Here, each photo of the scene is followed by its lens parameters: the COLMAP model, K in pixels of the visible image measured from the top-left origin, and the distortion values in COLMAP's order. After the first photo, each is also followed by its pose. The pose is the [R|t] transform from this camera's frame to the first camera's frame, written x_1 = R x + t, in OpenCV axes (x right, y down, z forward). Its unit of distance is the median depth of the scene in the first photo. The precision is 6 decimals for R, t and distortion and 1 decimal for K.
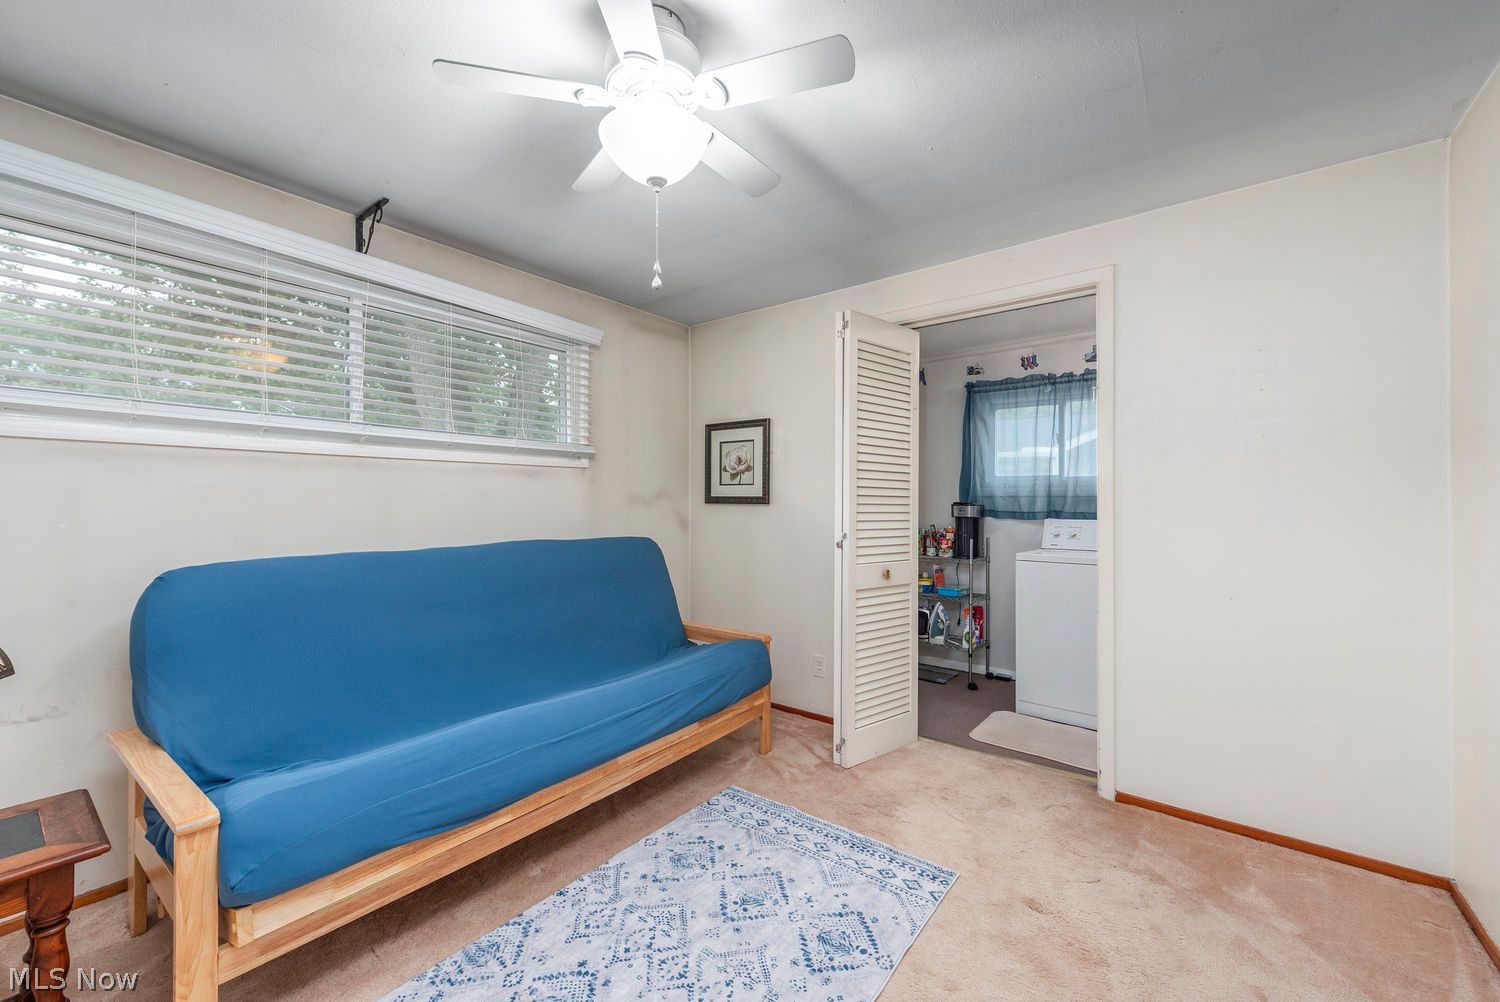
lens RADIAL K [[593.8, 0, 742.6], [0, 593.8, 511.1], [0, 0, 1]] dist [0.002360, -0.000095]
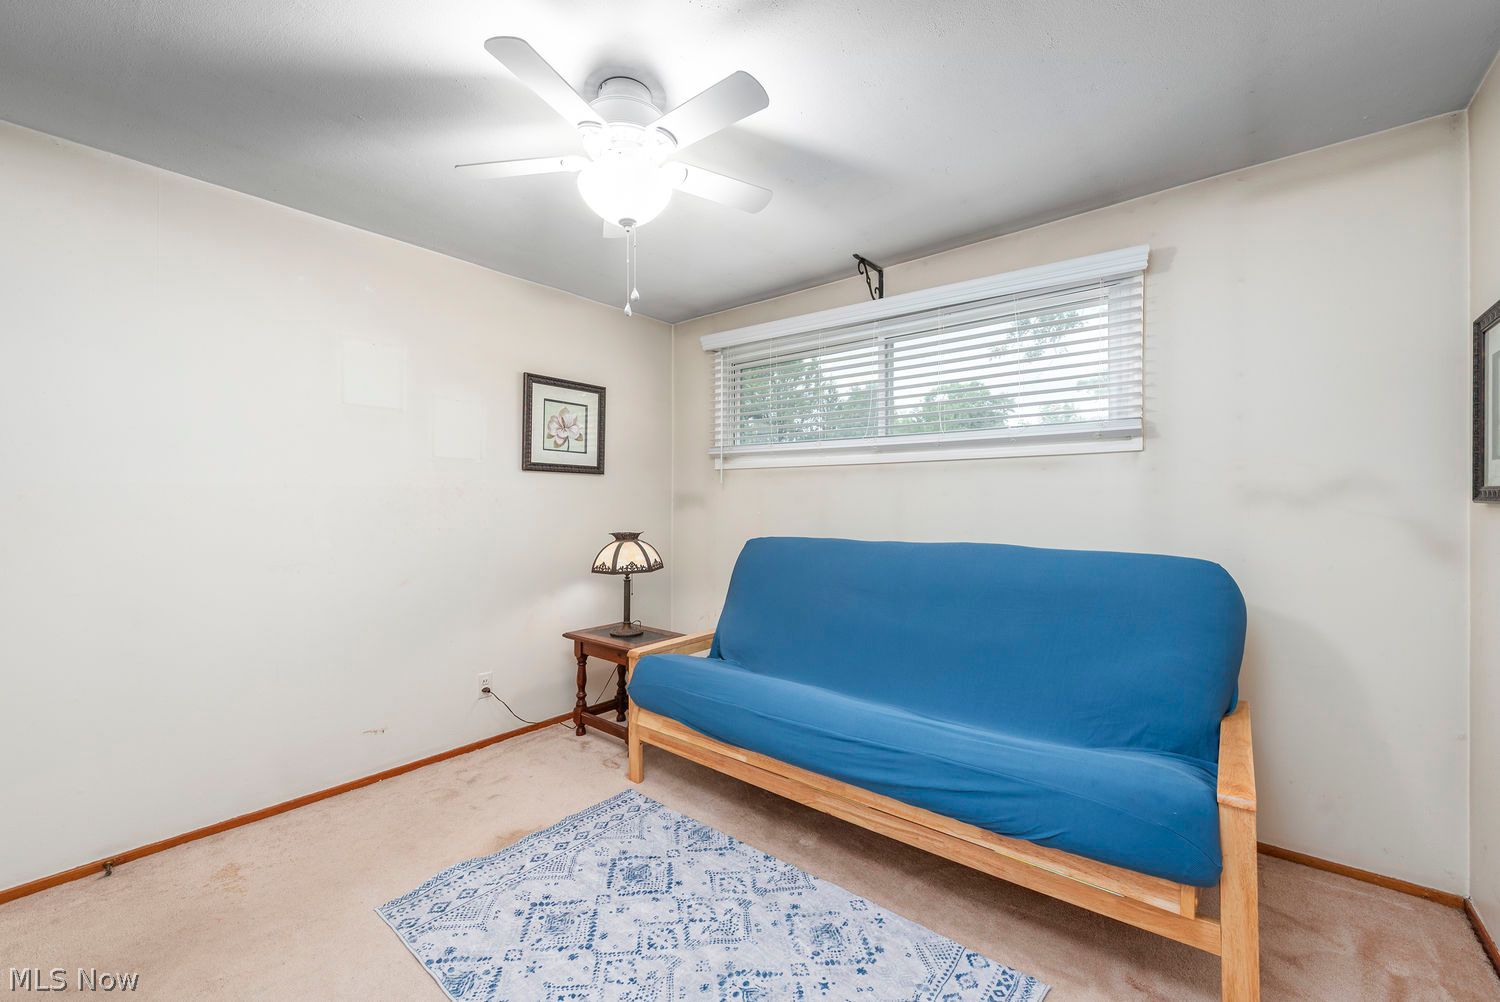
lens RADIAL K [[593.8, 0, 742.6], [0, 593.8, 511.1], [0, 0, 1]] dist [0.002360, -0.000095]
pose [[-0.027643, 0.016714, -0.999478, 0.737322], [-0.013837, 0.999758, 0.017101, -0.012910], [0.999522, 0.014303, -0.027405, 0.922384]]
